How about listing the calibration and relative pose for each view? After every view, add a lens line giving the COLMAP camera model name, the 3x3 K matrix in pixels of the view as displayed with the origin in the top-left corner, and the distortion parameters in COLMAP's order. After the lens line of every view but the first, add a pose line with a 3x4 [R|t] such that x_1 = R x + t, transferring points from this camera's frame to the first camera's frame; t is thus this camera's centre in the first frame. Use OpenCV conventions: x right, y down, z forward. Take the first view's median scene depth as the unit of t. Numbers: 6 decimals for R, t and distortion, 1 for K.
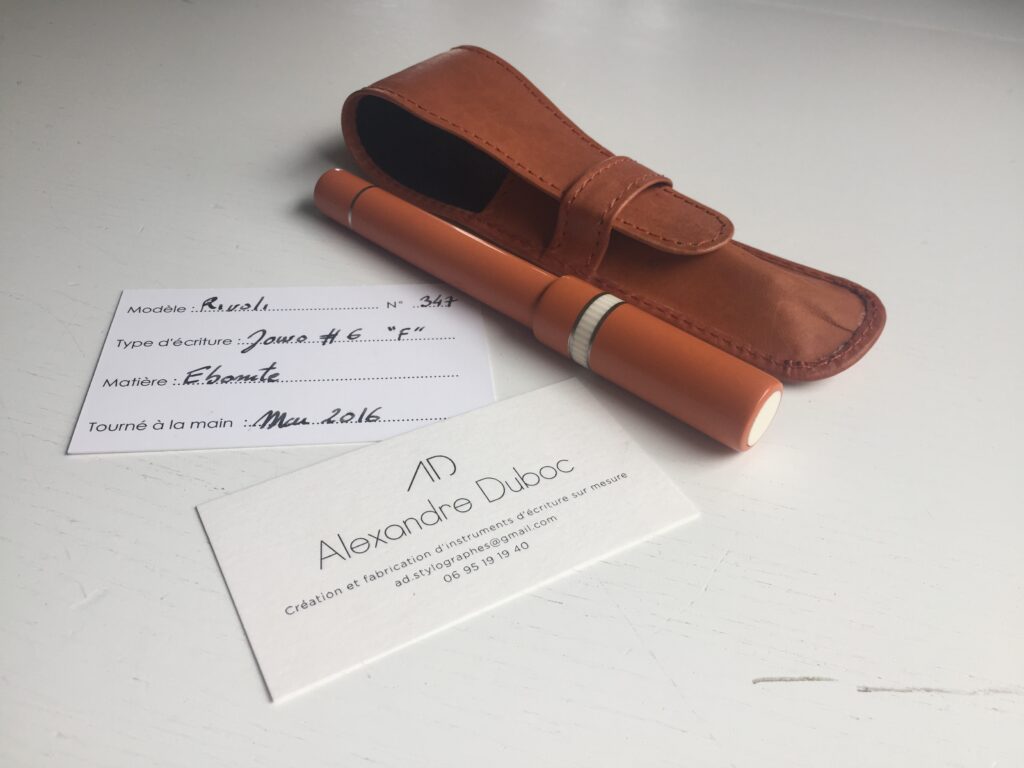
lens RADIAL K [[928.8, 0, 512.0], [0, 928.8, 384.0], [0, 0, 1]] dist [0.095571, -0.211181]
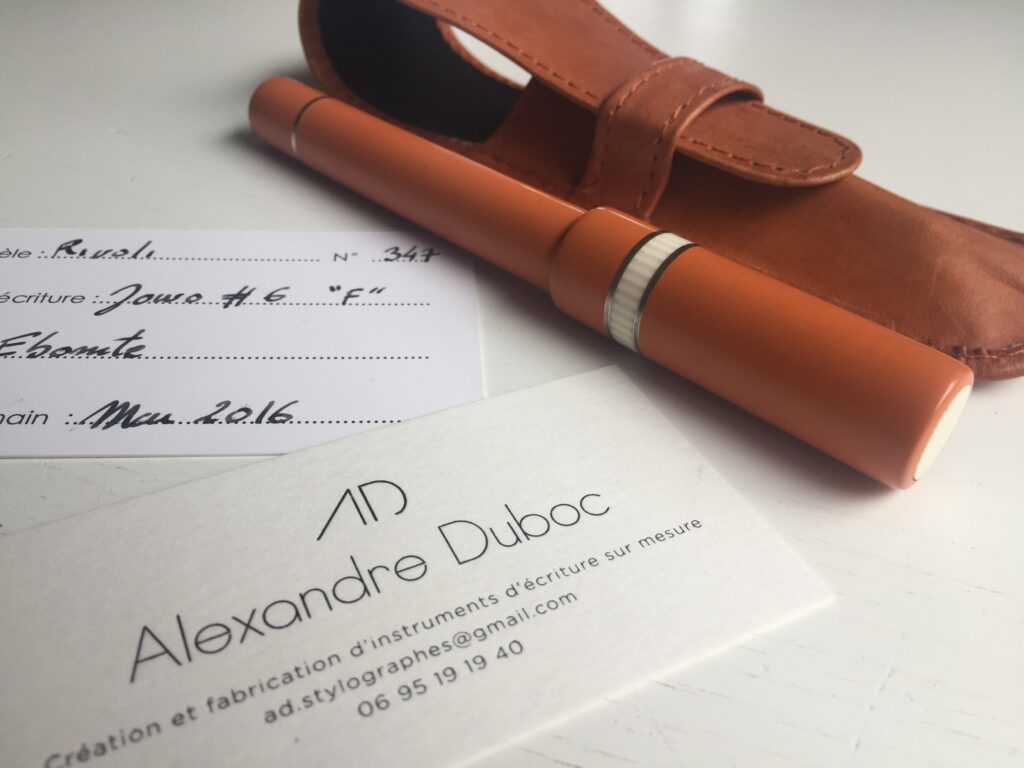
lens RADIAL K [[928.8, 0, 512.0], [0, 928.8, 384.0], [0, 0, 1]] dist [0.095571, -0.211181]
pose [[0.998846, 0.024174, -0.041507, 0.025071], [-0.026308, 0.998318, -0.051656, 0.039977], [0.040188, 0.052689, 0.997802, 0.371510]]
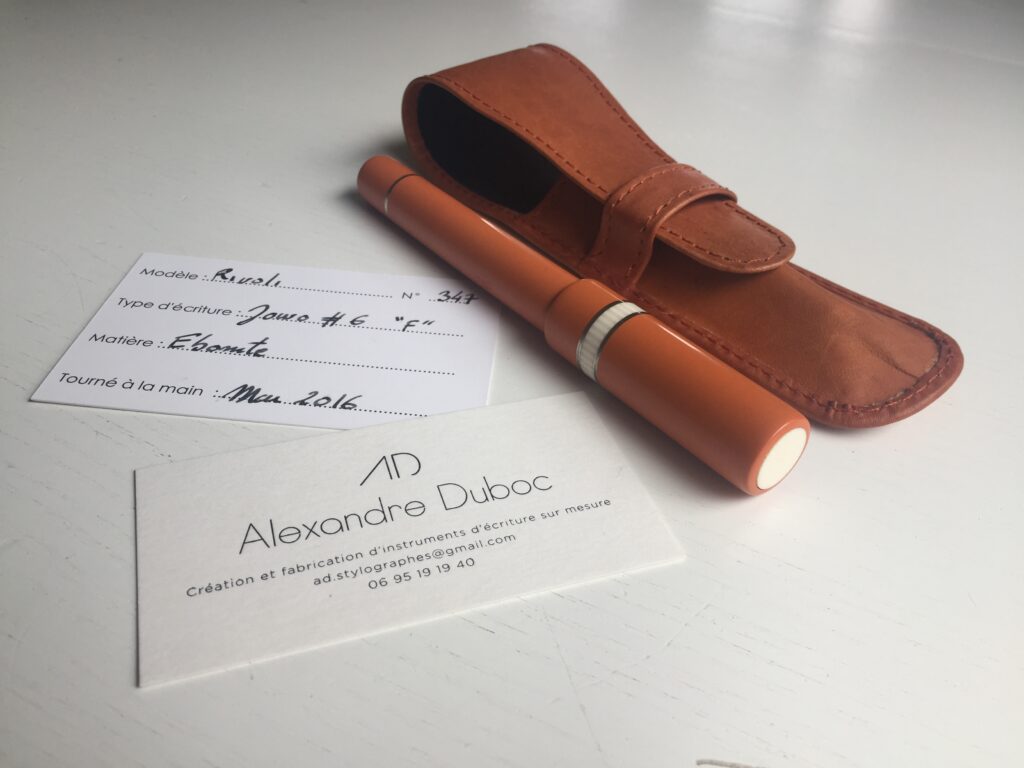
lens RADIAL K [[928.8, 0, 512.0], [0, 928.8, 384.0], [0, 0, 1]] dist [0.095571, -0.211181]
pose [[0.980749, 0.116225, -0.156917, 0.141215], [-0.125022, 0.991022, -0.047370, 0.036726], [0.150003, 0.066077, 0.986475, 0.108910]]
